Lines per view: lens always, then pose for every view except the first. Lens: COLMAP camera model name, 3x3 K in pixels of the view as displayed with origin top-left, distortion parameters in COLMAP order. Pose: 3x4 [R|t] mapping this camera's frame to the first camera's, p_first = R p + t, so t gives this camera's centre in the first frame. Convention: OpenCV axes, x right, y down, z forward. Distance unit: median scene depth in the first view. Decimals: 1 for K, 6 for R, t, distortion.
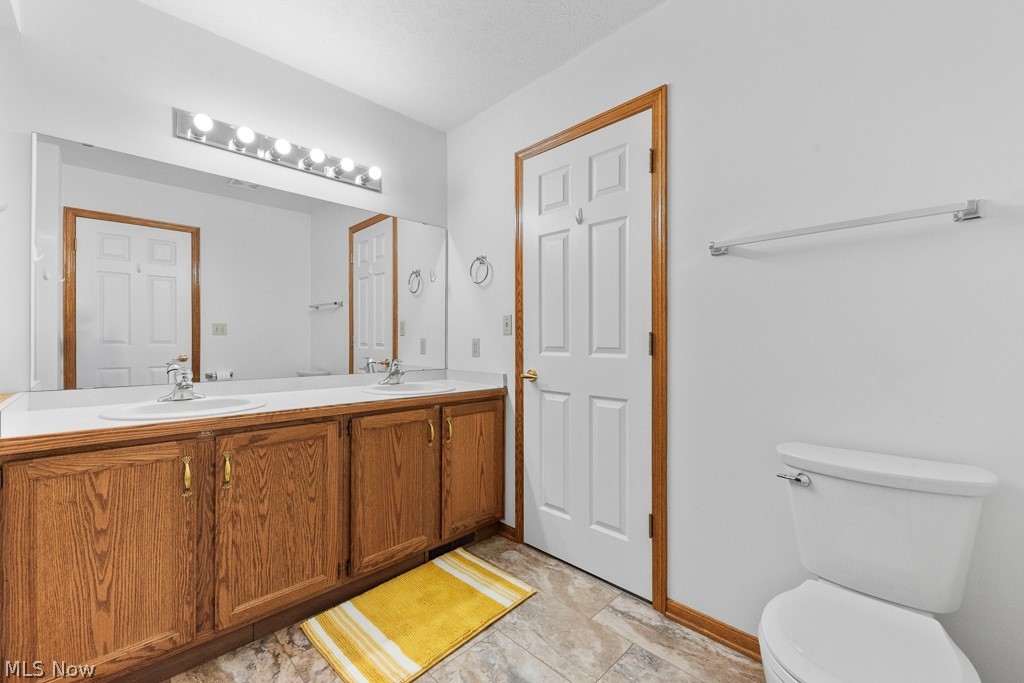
lens RADIAL K [[416.1, 0, 525.6], [0, 416.1, 337.6], [0, 0, 1]] dist [0.012048, -0.003577]
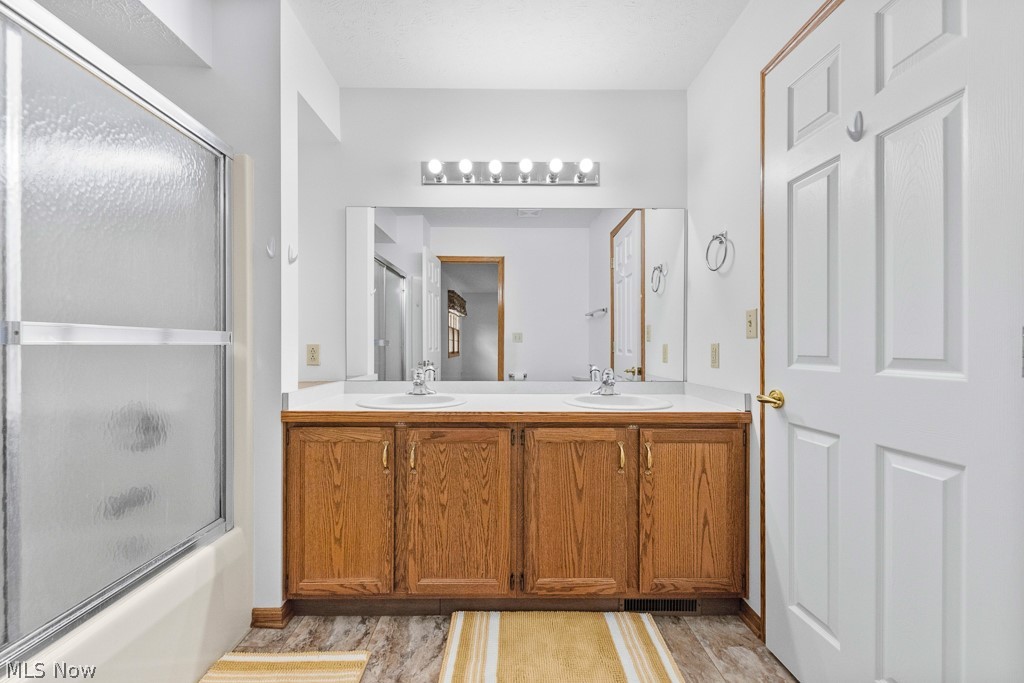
lens RADIAL K [[416.1, 0, 516.1], [0, 416.1, 347.3], [0, 0, 1]] dist [0.012048, -0.003577]
pose [[0.706282, -0.000992, -0.707930, 0.212532], [0.006018, 0.999971, 0.004603, 0.004180], [0.707905, -0.007511, 0.706268, 0.270770]]
